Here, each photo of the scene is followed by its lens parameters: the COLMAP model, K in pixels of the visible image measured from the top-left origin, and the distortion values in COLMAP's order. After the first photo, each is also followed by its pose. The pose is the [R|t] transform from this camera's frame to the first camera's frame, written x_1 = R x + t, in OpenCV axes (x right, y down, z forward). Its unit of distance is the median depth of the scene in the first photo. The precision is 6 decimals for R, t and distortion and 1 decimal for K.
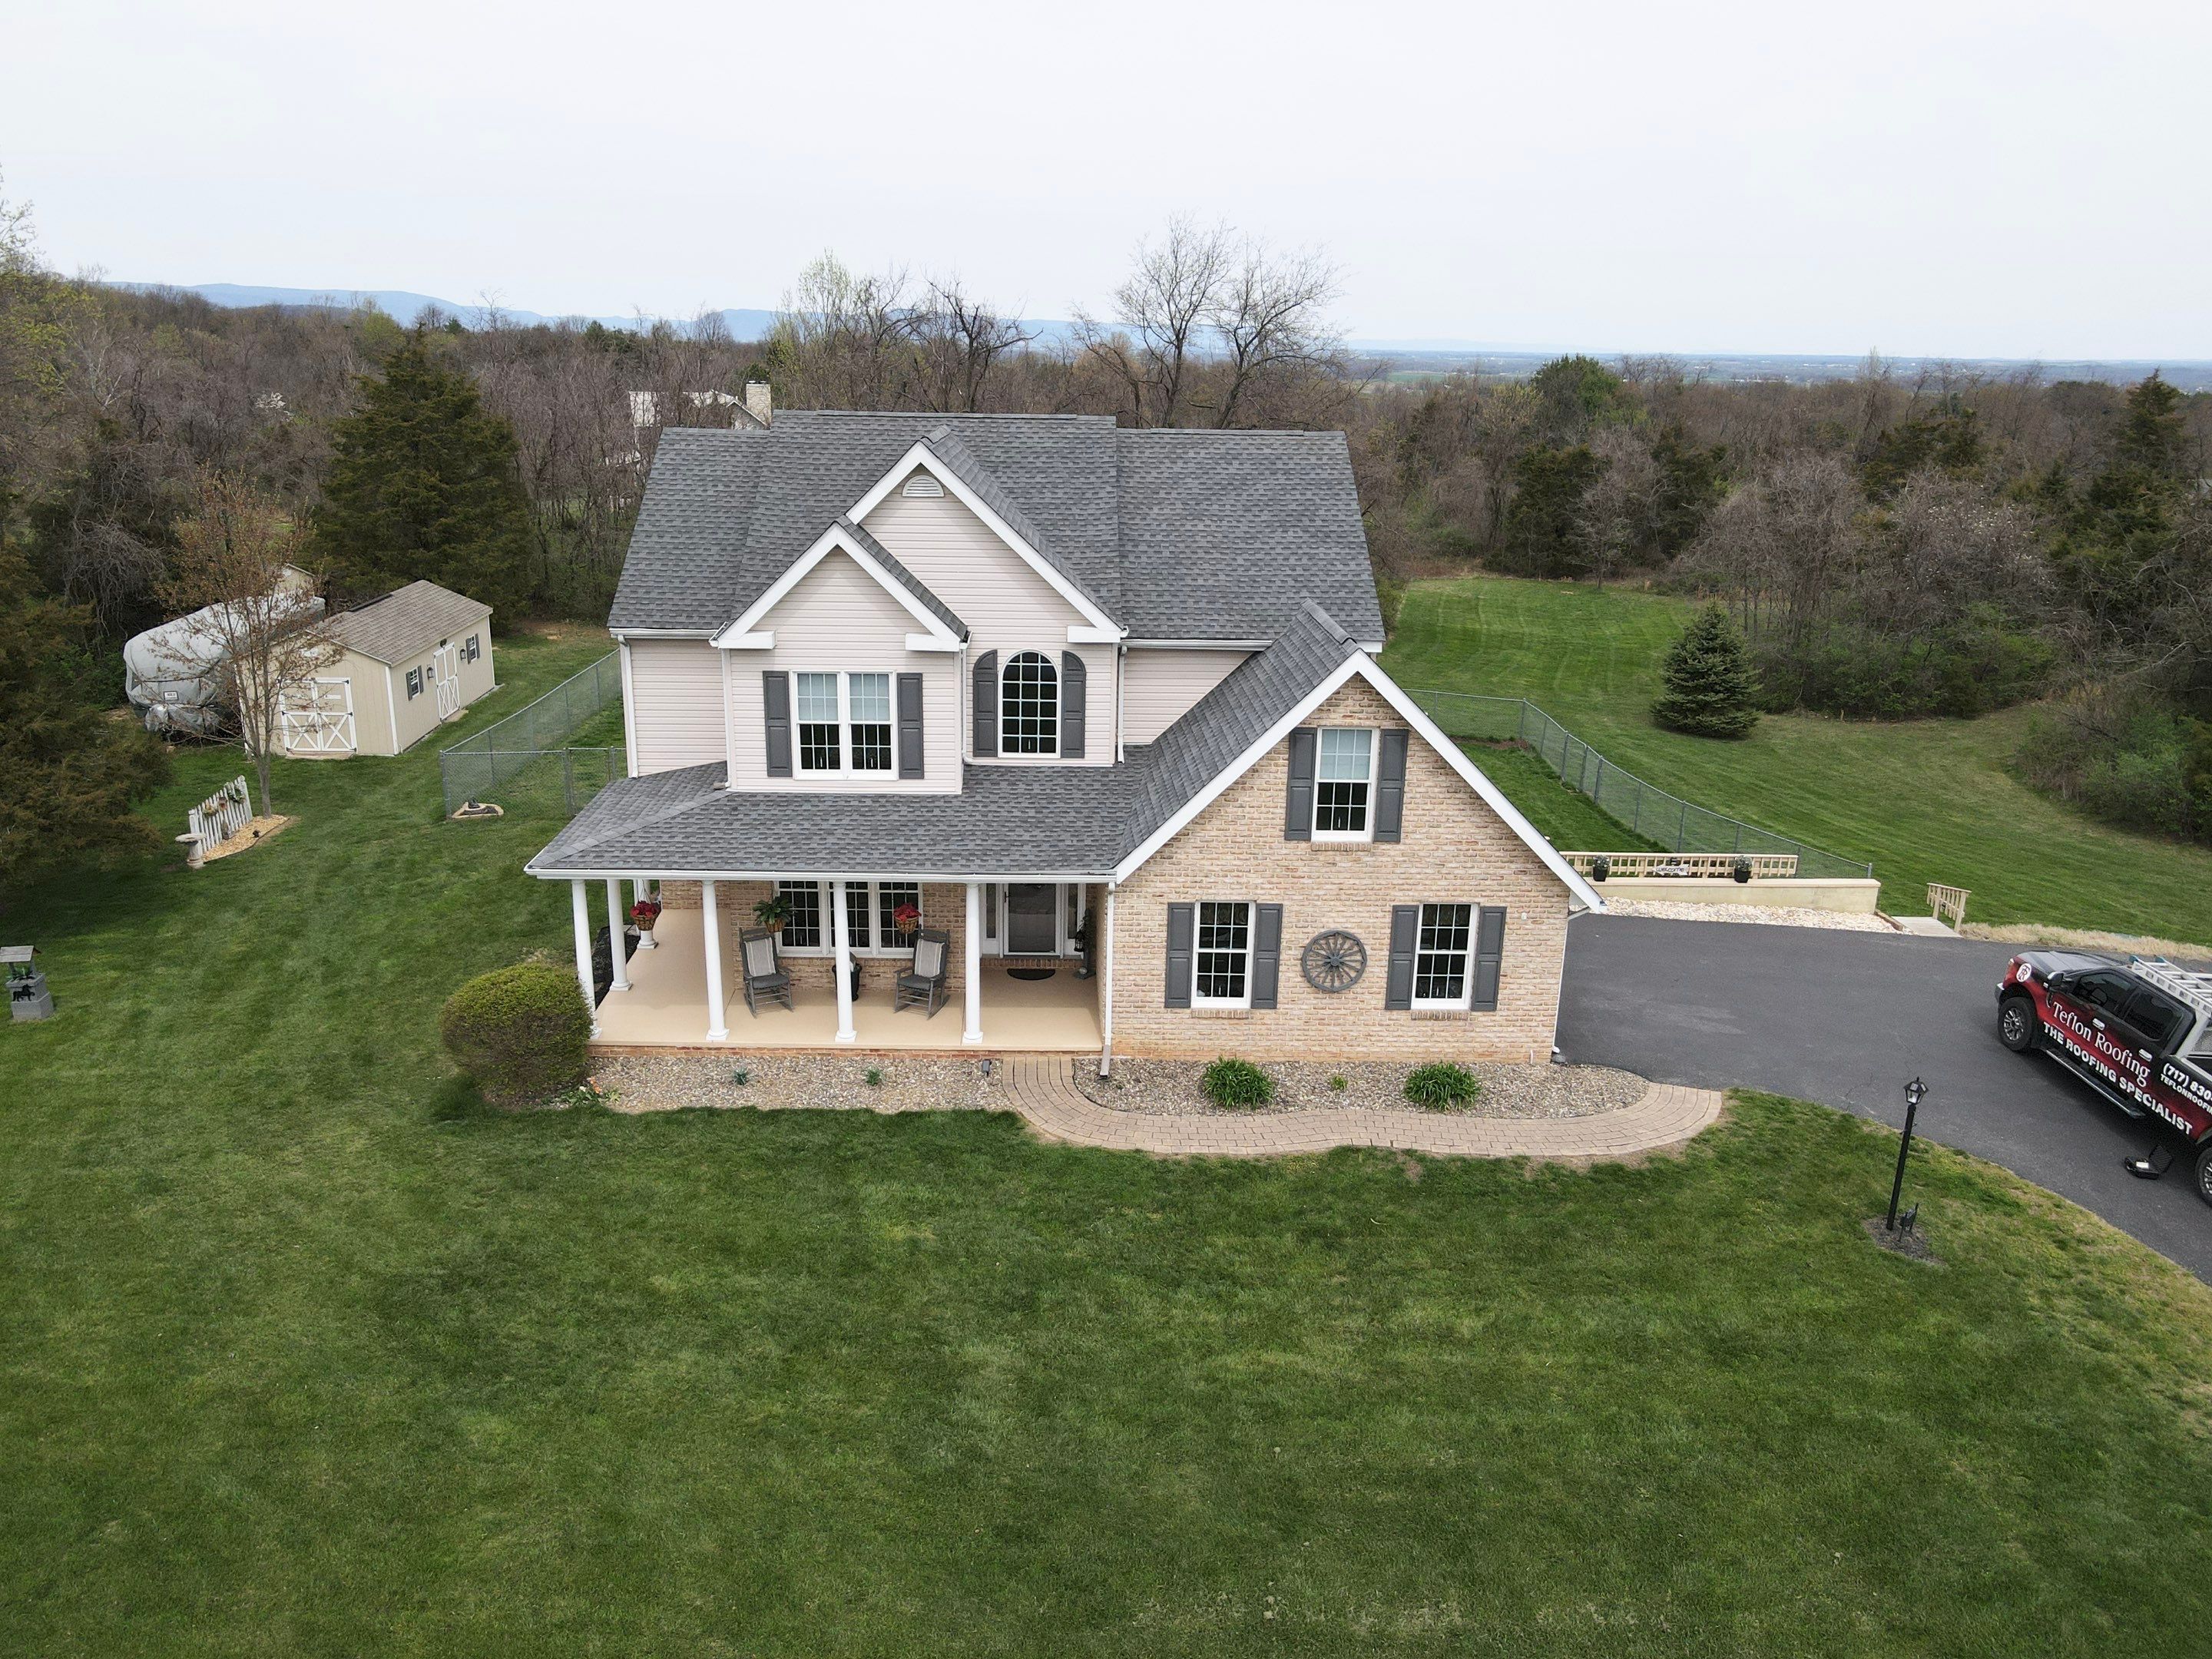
lens RADIAL K [[1623.0, 0, 1090.0], [0, 1623.0, 829.6], [0, 0, 1]] dist [-0.002100, 0.026136]
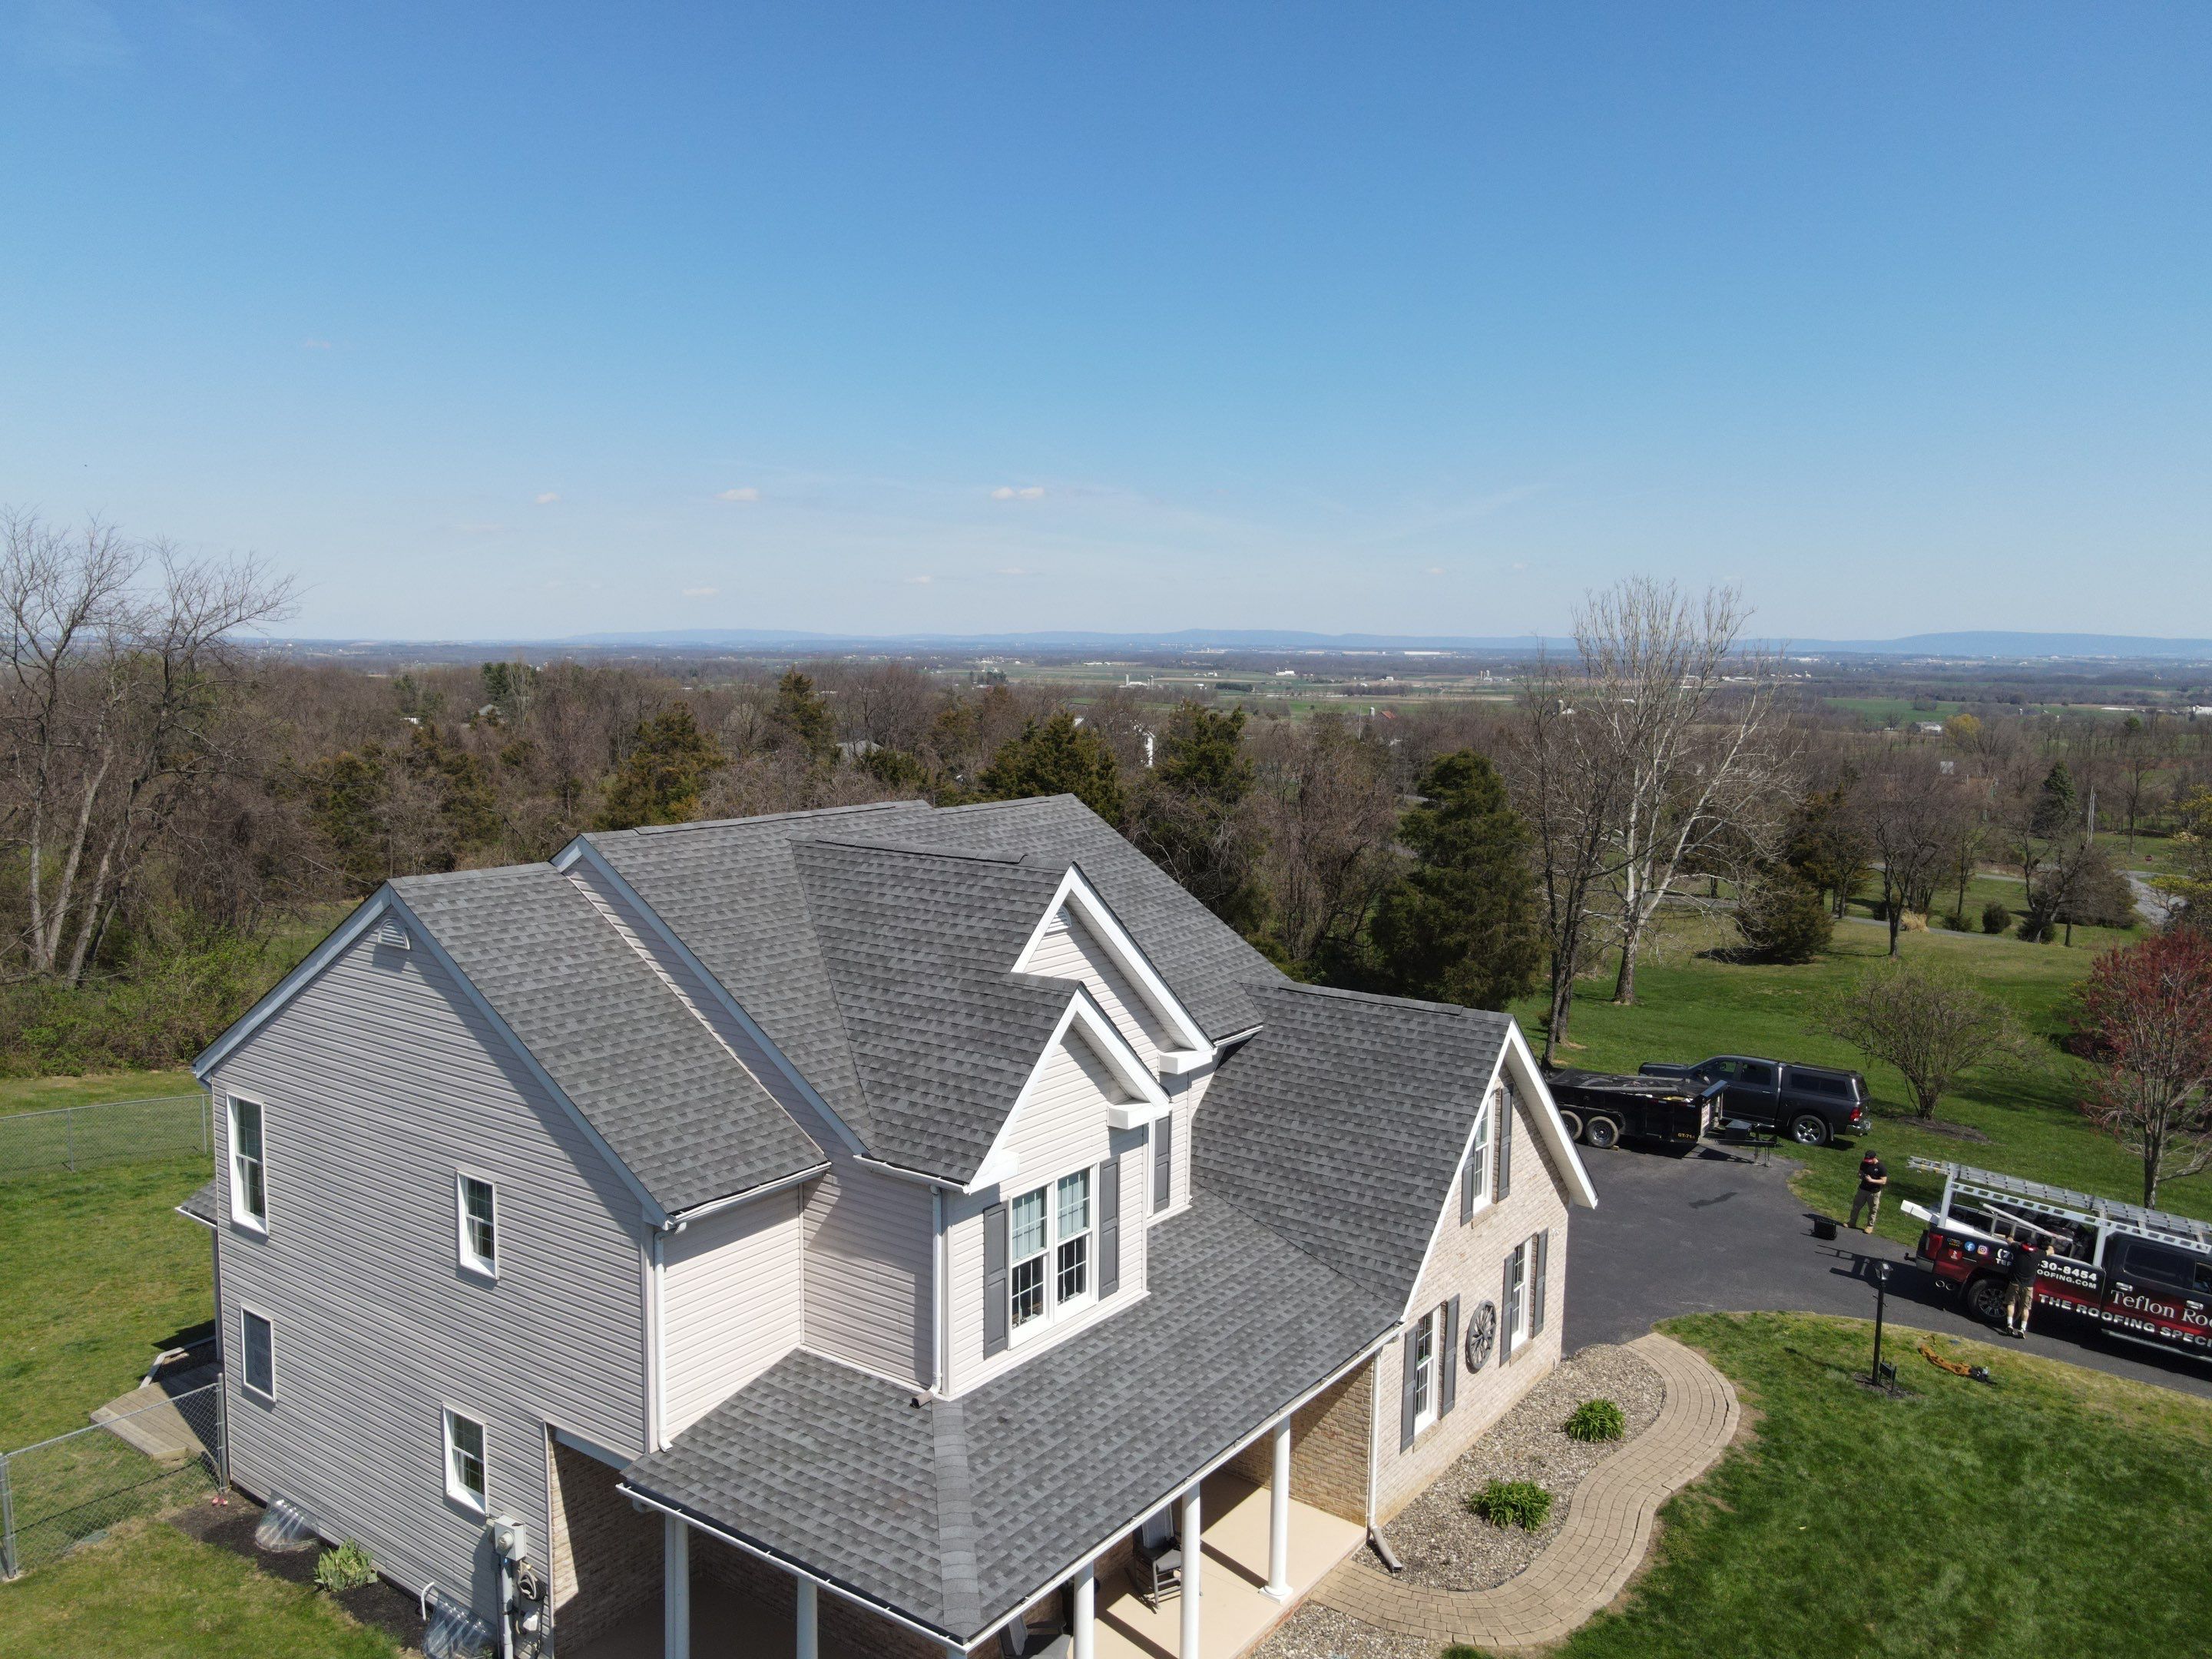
lens RADIAL K [[1623.0, 0, 1093.7], [0, 1623.0, 827.9], [0, 0, 1]] dist [-0.002100, 0.026136]
pose [[0.612444, -0.099812, 0.784188, -0.694010], [0.228747, 0.971934, -0.054941, -0.205249], [-0.756695, 0.213029, 0.618087, 0.492148]]
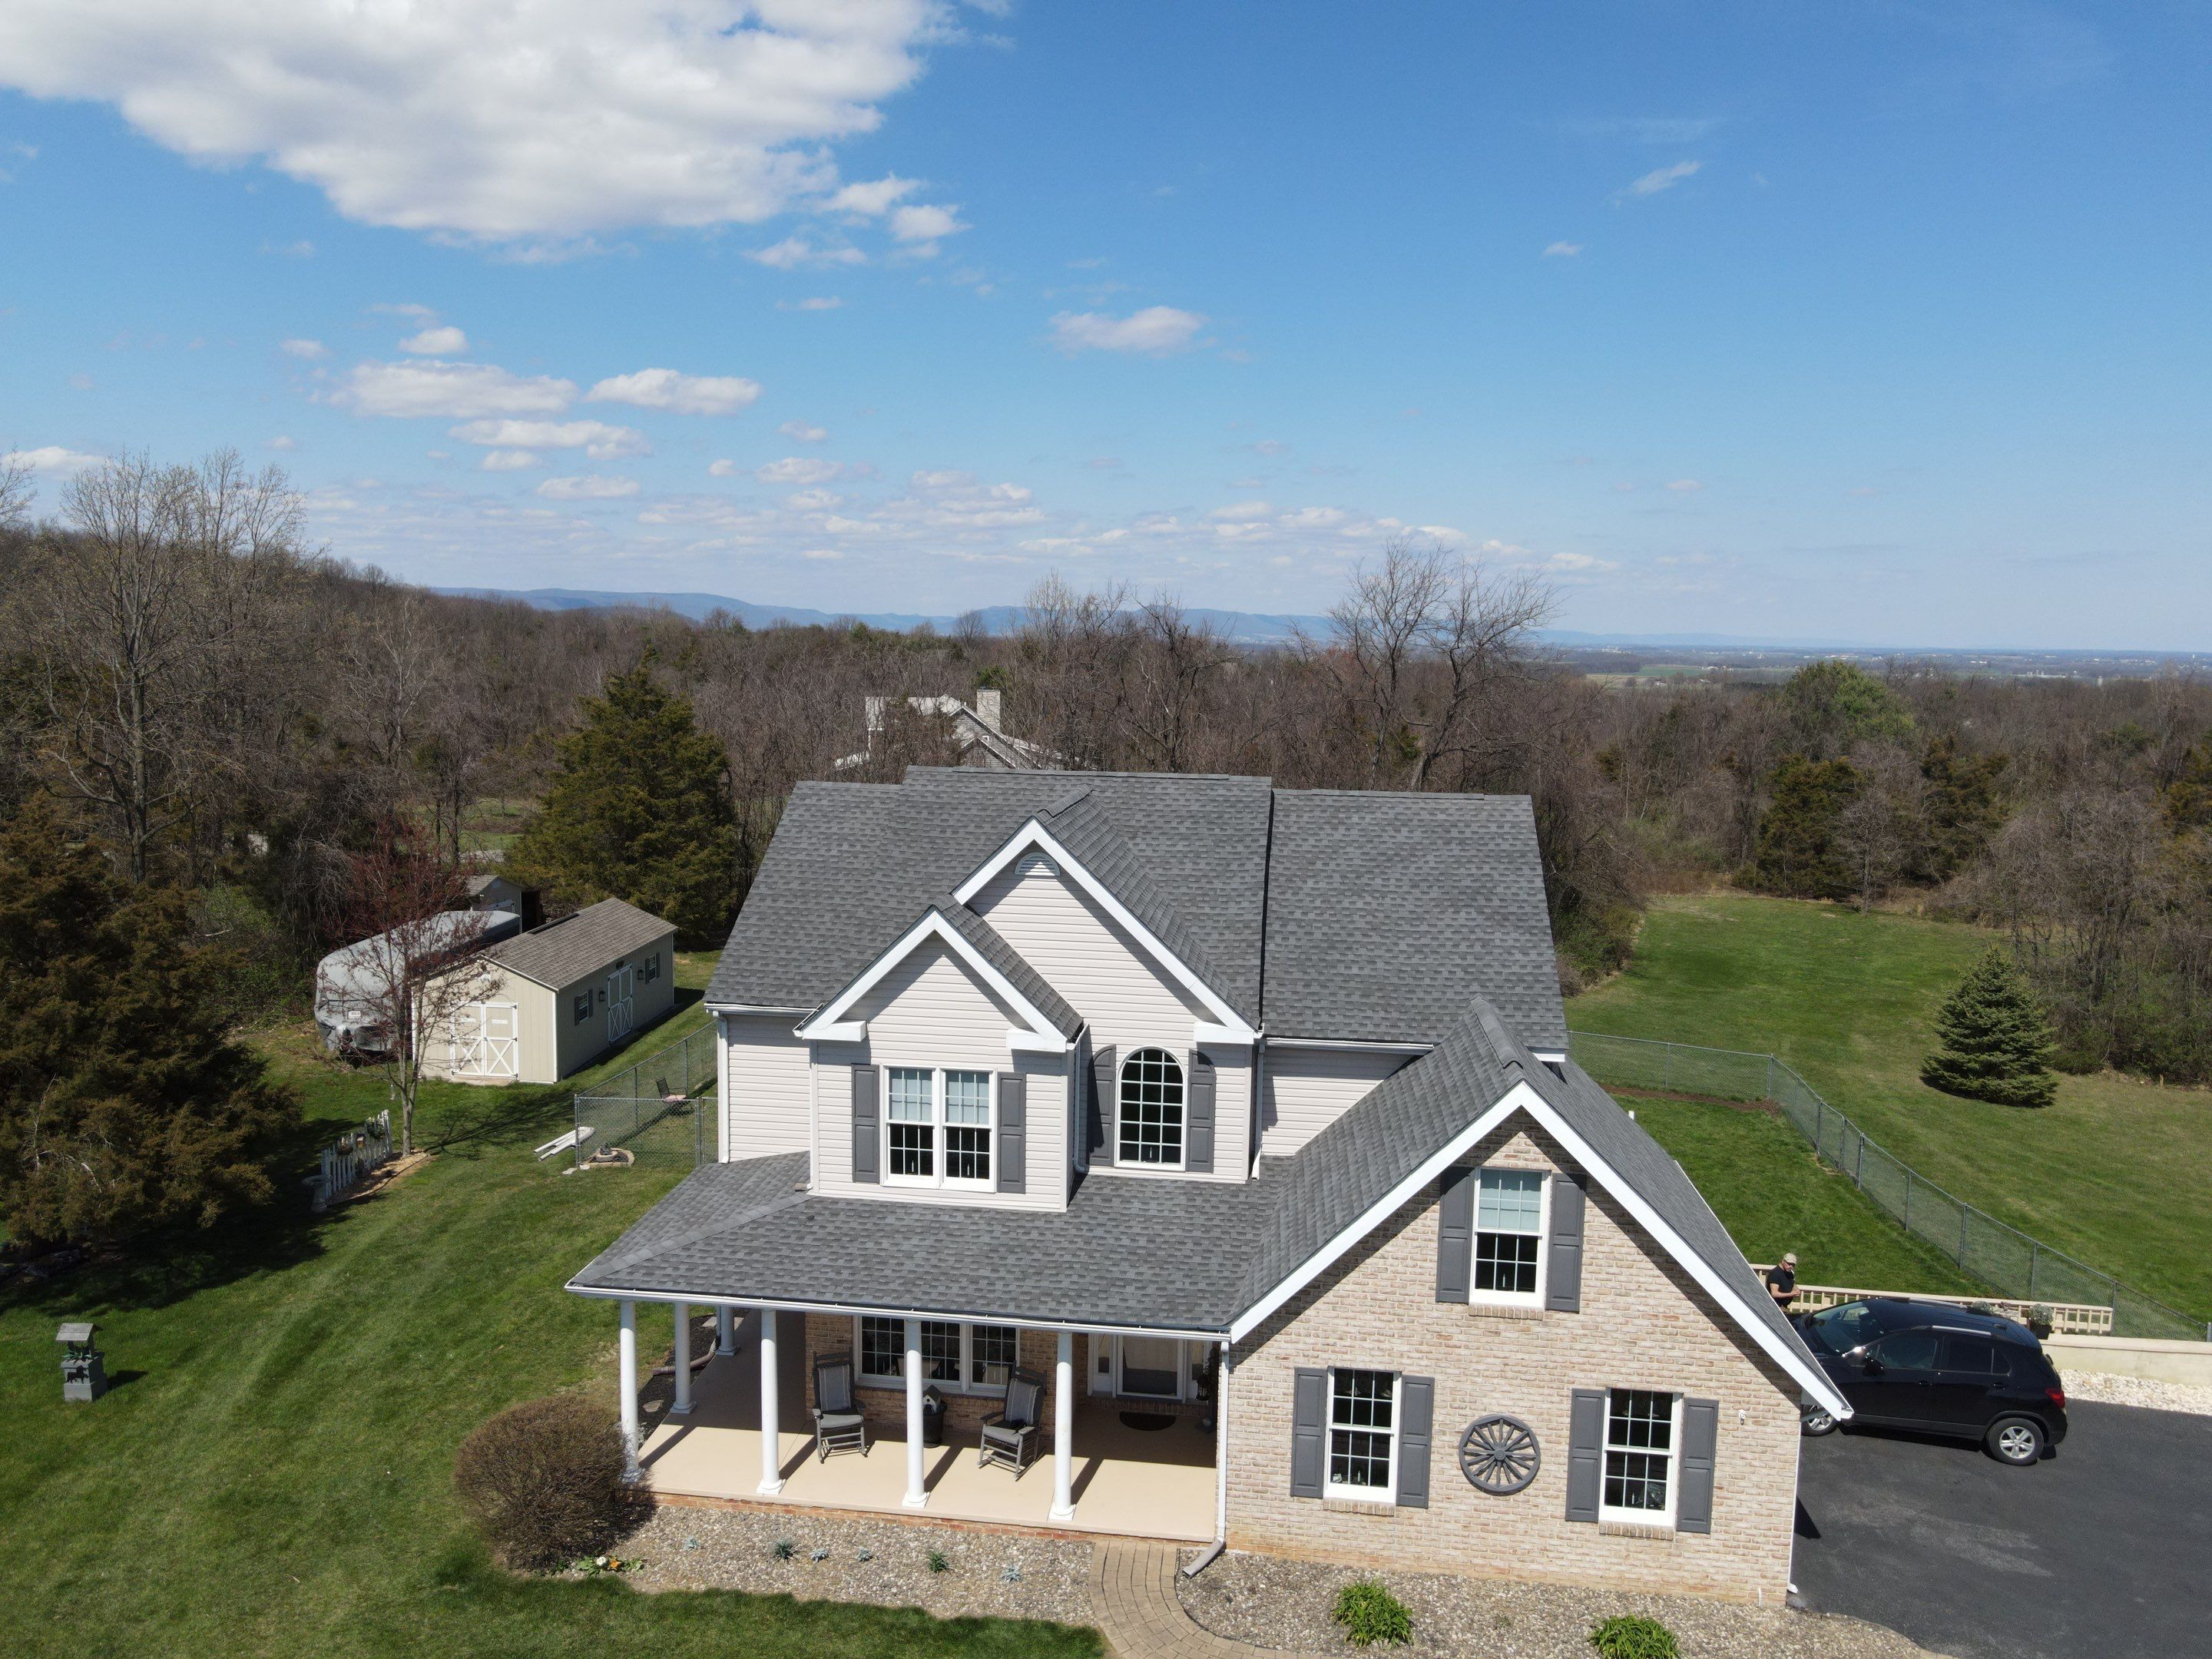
lens RADIAL K [[1623.0, 0, 1093.3], [0, 1623.0, 831.9], [0, 0, 1]] dist [-0.002100, 0.026136]
pose [[0.988876, 0.017969, -0.147650, 0.061079], [-0.042931, 0.984908, -0.167667, -0.078144], [0.142409, 0.172141, 0.974724, 0.116371]]
